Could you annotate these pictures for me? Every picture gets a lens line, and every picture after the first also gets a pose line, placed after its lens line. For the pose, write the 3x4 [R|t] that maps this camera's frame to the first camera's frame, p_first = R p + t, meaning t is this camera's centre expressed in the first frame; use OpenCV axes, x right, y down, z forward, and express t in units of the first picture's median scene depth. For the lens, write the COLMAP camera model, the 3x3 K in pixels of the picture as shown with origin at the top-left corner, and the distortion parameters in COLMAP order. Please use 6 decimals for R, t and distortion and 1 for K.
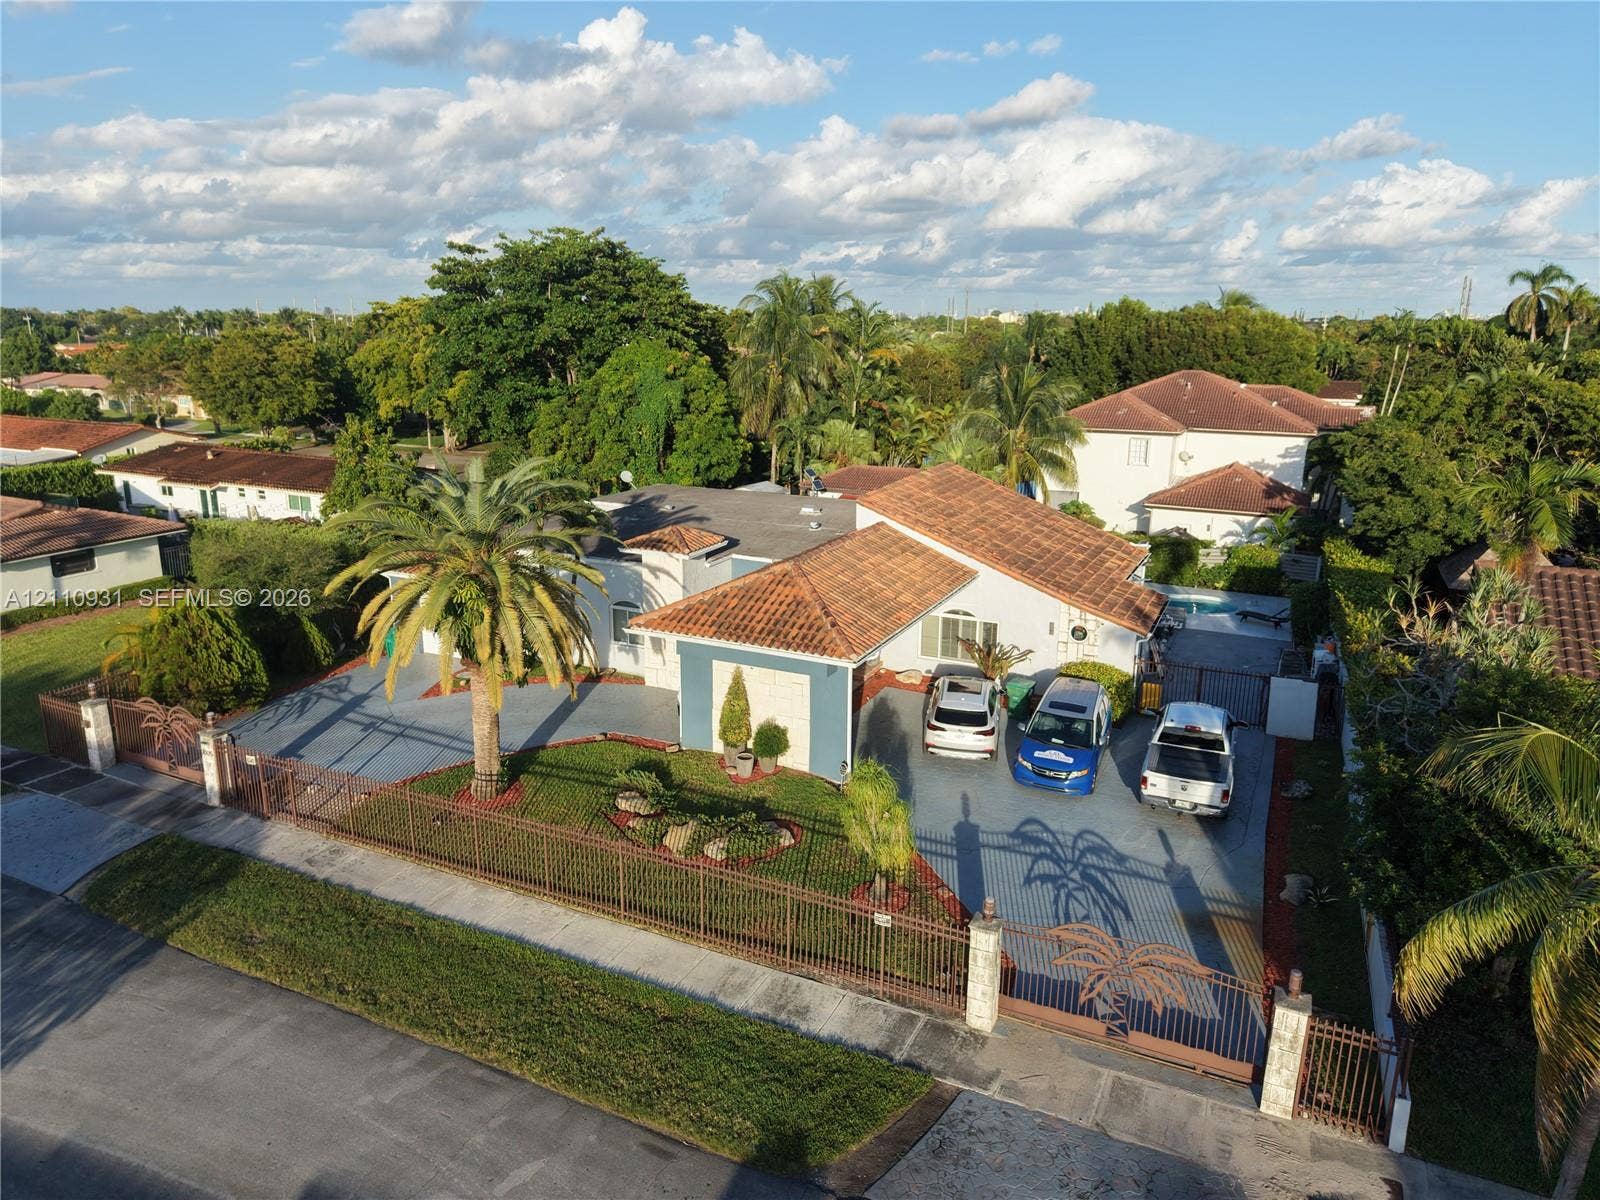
lens RADIAL K [[1074.5, 0, 795.7], [0, 1074.5, 589.7], [0, 0, 1]] dist [0.022251, -0.022032]
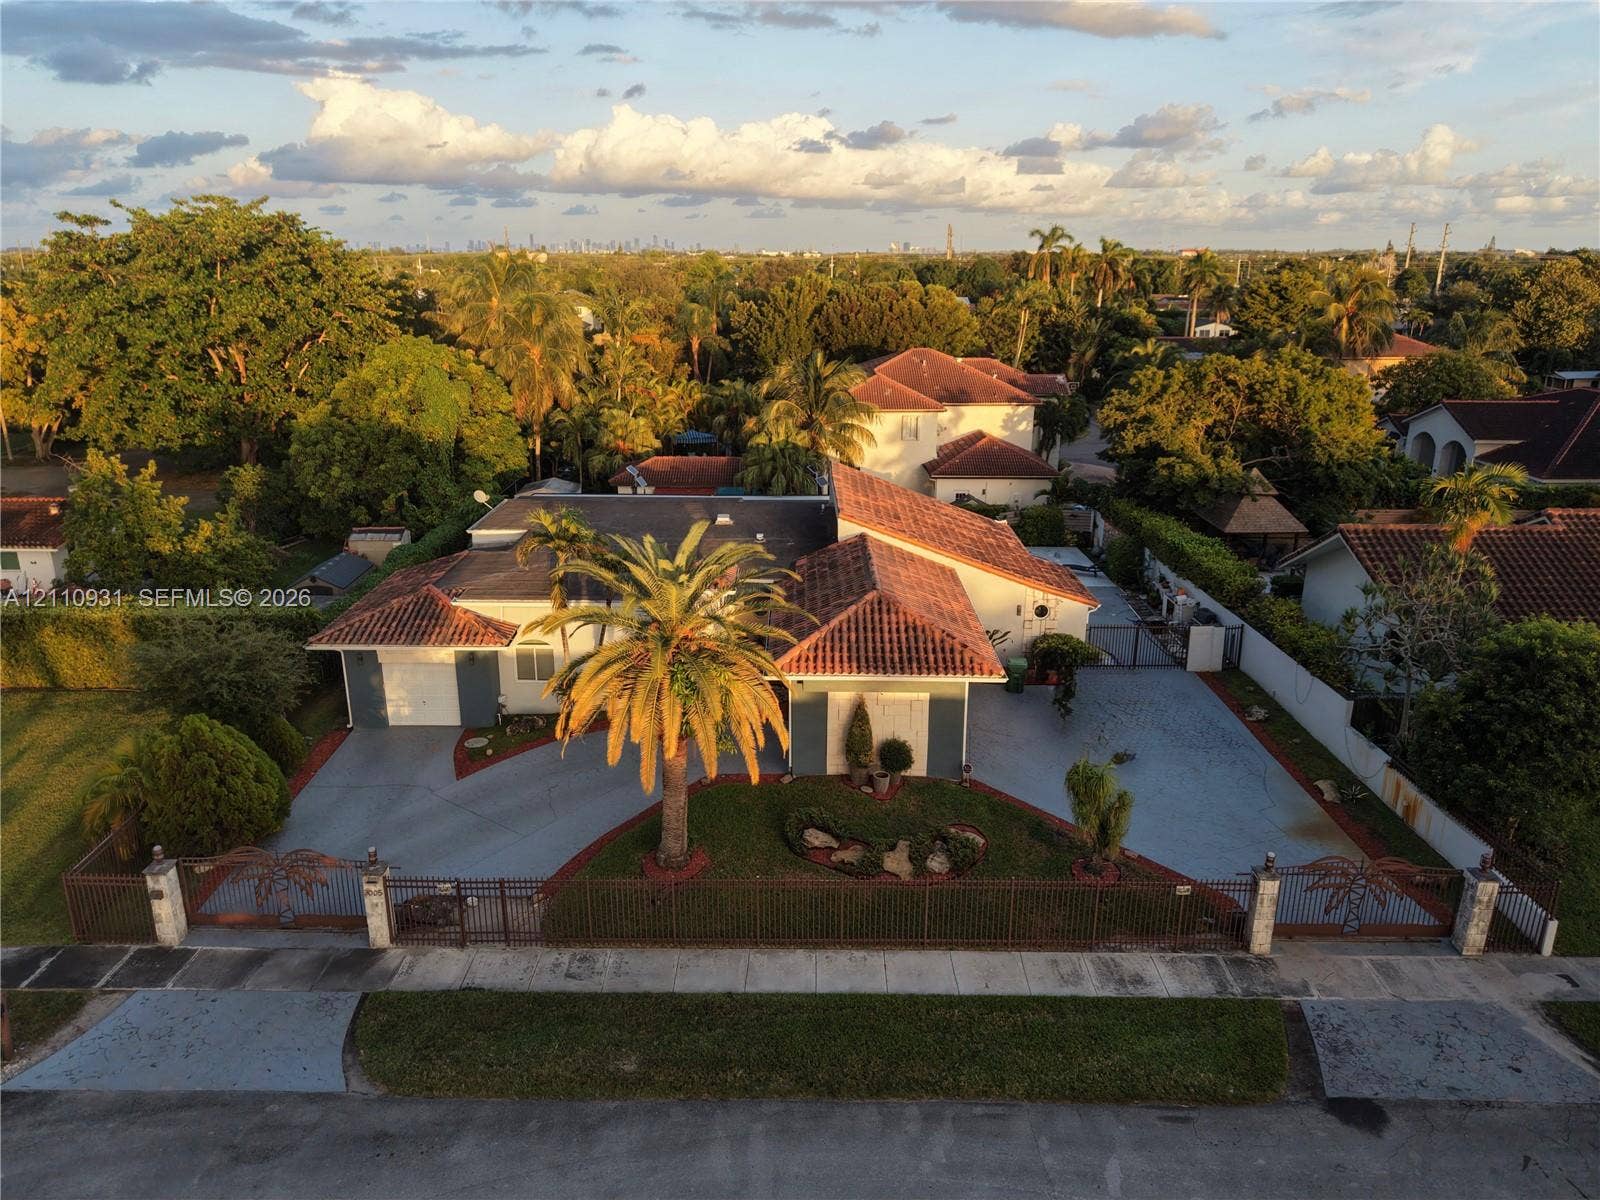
lens RADIAL K [[1070.9, 0, 796.6], [0, 1070.9, 591.3], [0, 0, 1]] dist [0.029417, -0.030219]
pose [[0.902890, -0.133039, 0.408767, -0.460238], [0.108507, 0.990646, 0.082749, -0.108616], [-0.415952, -0.030359, 0.908880, 0.042129]]
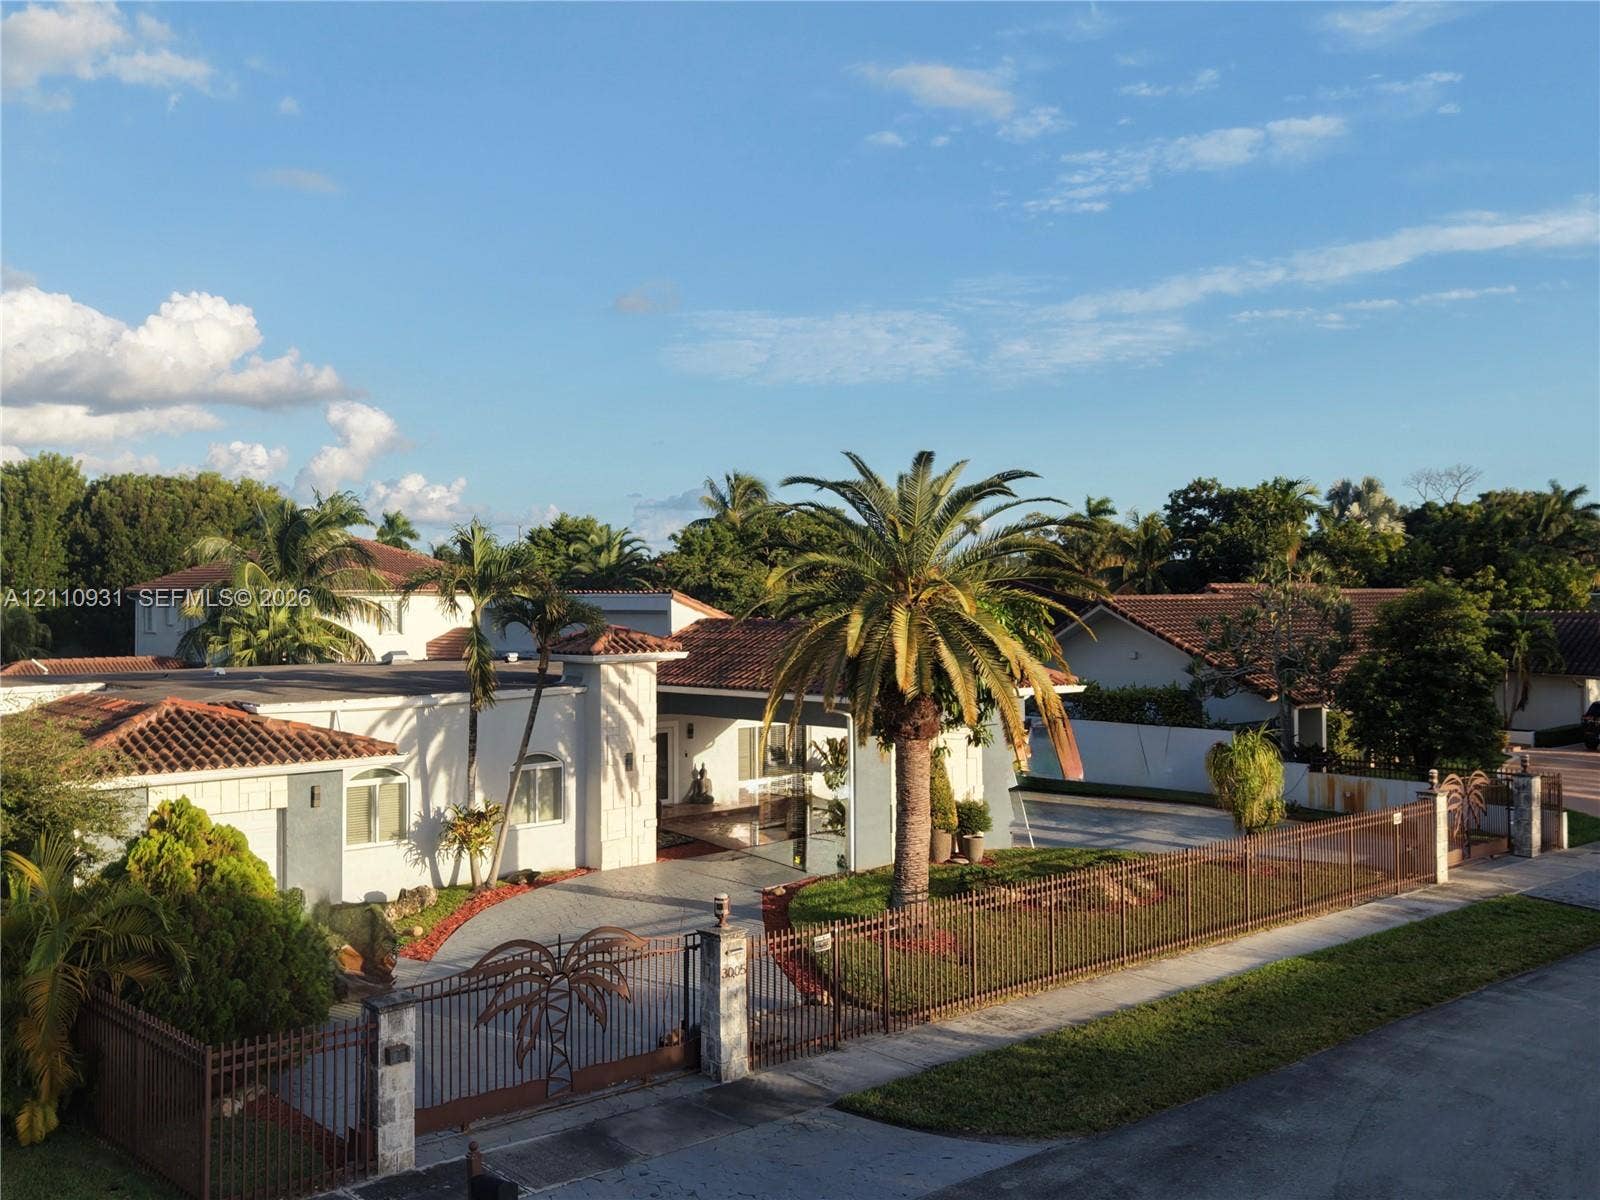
lens RADIAL K [[1520.6, 0, 795.3], [0, 1520.6, 588.7], [0, 0, 1]] dist [0.022364, -0.022836]
pose [[0.387638, -0.009044, 0.921768, -1.006494], [0.234063, 0.968145, -0.088933, 0.034563], [-0.891601, 0.250225, 0.377406, 0.528153]]
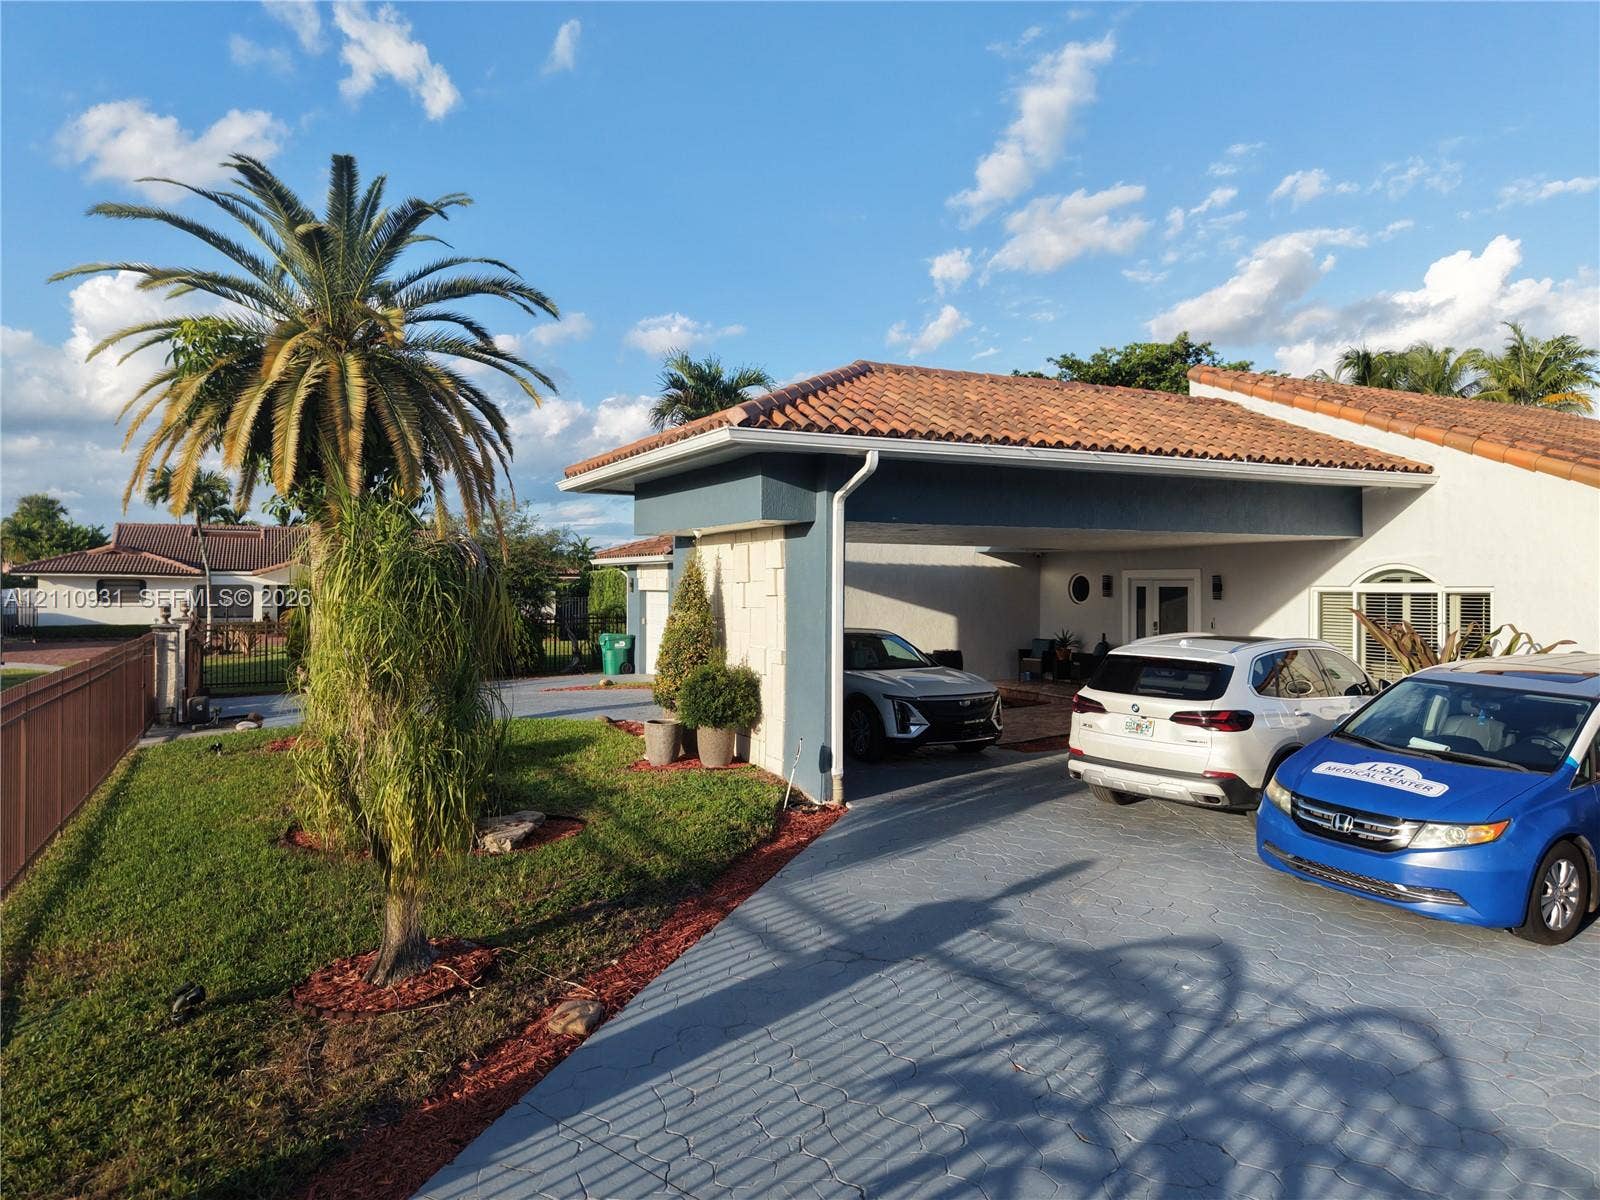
lens RADIAL K [[1070.9, 0, 796.6], [0, 1070.9, 591.3], [0, 0, 1]] dist [0.029417, -0.030219]
pose [[0.771910, -0.015962, -0.635532, 0.252813], [-0.141825, 0.970167, -0.196626, 0.154429], [0.619710, 0.241912, 0.746617, 0.556799]]
